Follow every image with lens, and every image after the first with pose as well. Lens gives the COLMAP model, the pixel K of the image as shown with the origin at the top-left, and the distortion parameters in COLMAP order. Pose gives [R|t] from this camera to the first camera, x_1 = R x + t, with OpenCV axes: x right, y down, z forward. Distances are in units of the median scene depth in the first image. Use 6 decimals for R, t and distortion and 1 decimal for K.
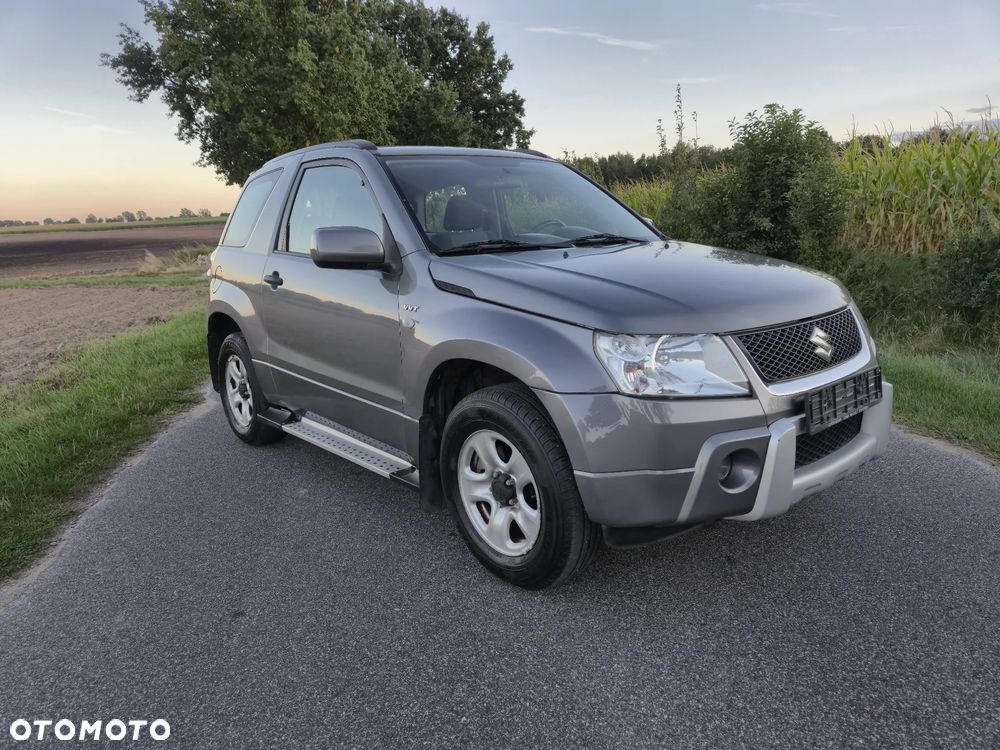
lens RADIAL K [[674.8, 0, 500.0], [0, 674.8, 375.0], [0, 0, 1]] dist [0.067983, -0.064052]
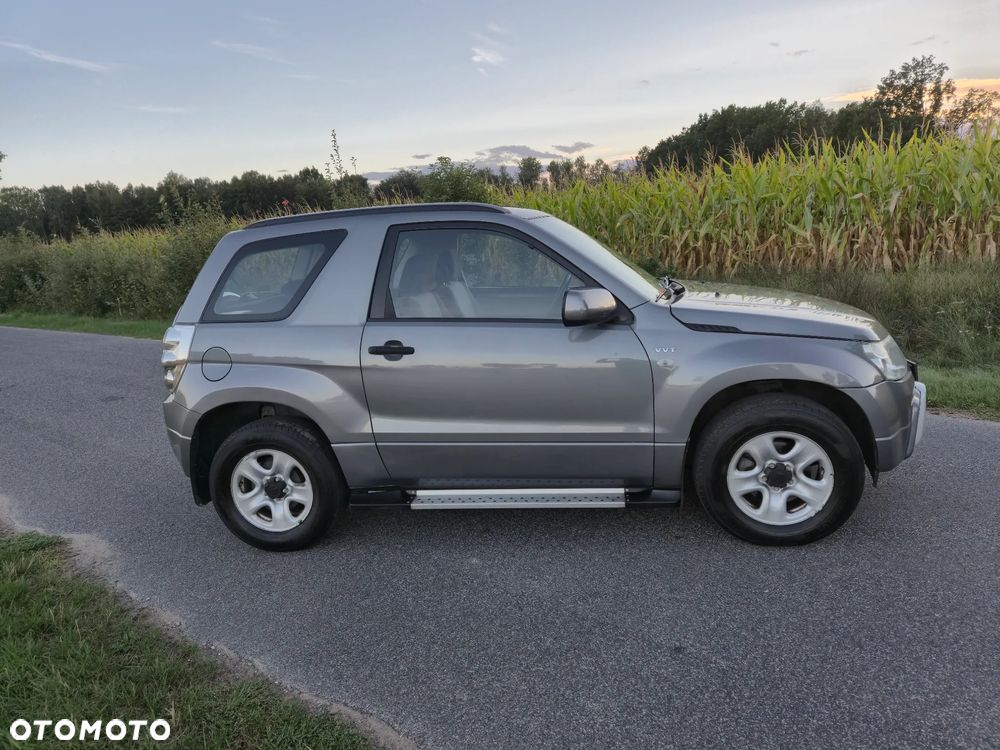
lens RADIAL K [[675.3, 0, 505.6], [0, 675.3, 377.0], [0, 0, 1]] dist [0.073456, -0.071337]
pose [[0.763730, -0.157545, 0.626016, -0.957936], [0.183573, 0.982729, 0.023360, -0.115875], [-0.618884, 0.097079, 0.779460, 0.233581]]
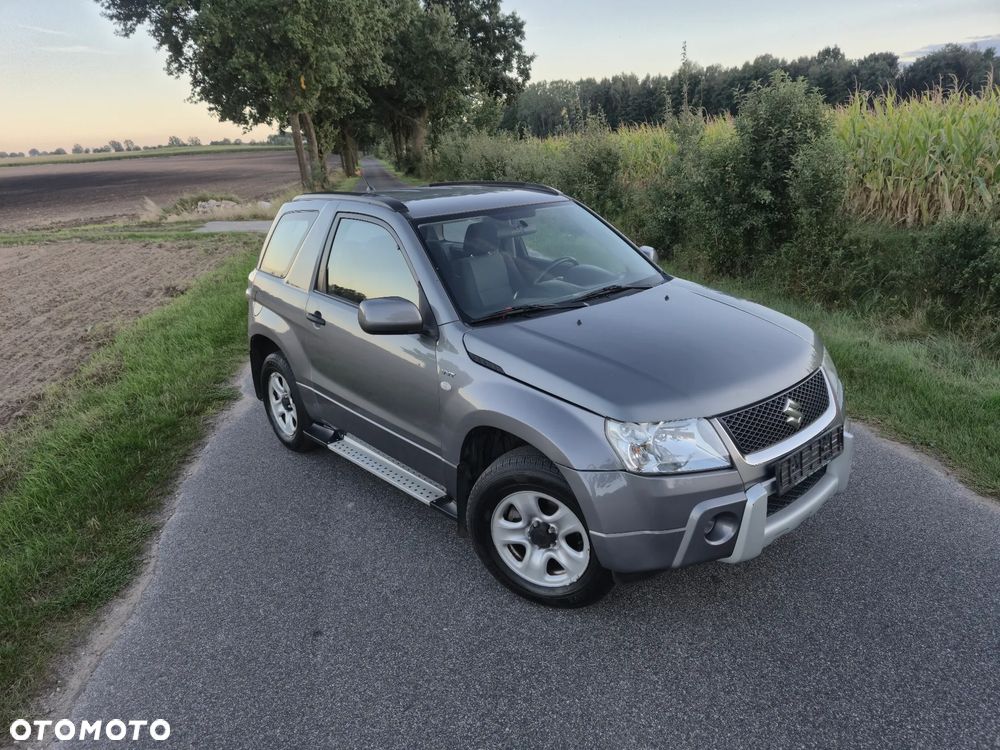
lens RADIAL K [[675.3, 0, 505.6], [0, 675.3, 377.0], [0, 0, 1]] dist [0.073456, -0.071337]
pose [[0.999909, -0.012728, 0.004471, -0.032394], [0.012189, 0.994406, 0.104919, -0.191443], [-0.005782, -0.104855, 0.994471, -0.150610]]
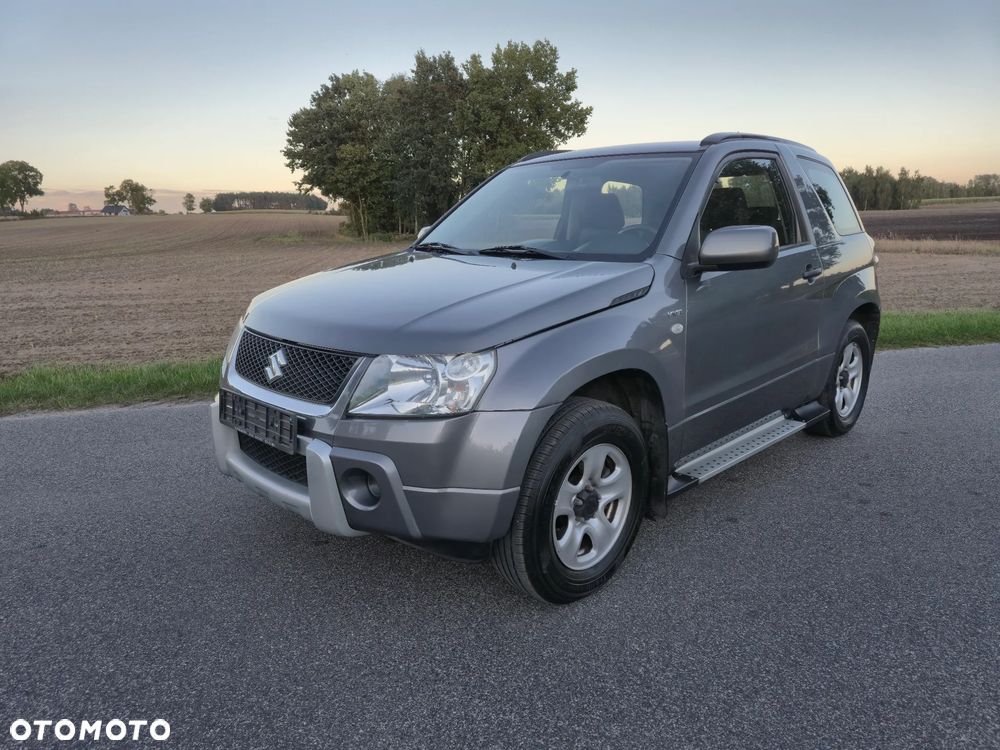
lens RADIAL K [[674.8, 0, 500.0], [0, 674.8, 375.0], [0, 0, 1]] dist [0.067983, -0.064052]
pose [[0.098578, 0.268509, -0.958220, 1.189105], [-0.203974, 0.947917, 0.244638, -0.282179], [0.974000, 0.171336, 0.148213, 0.929485]]
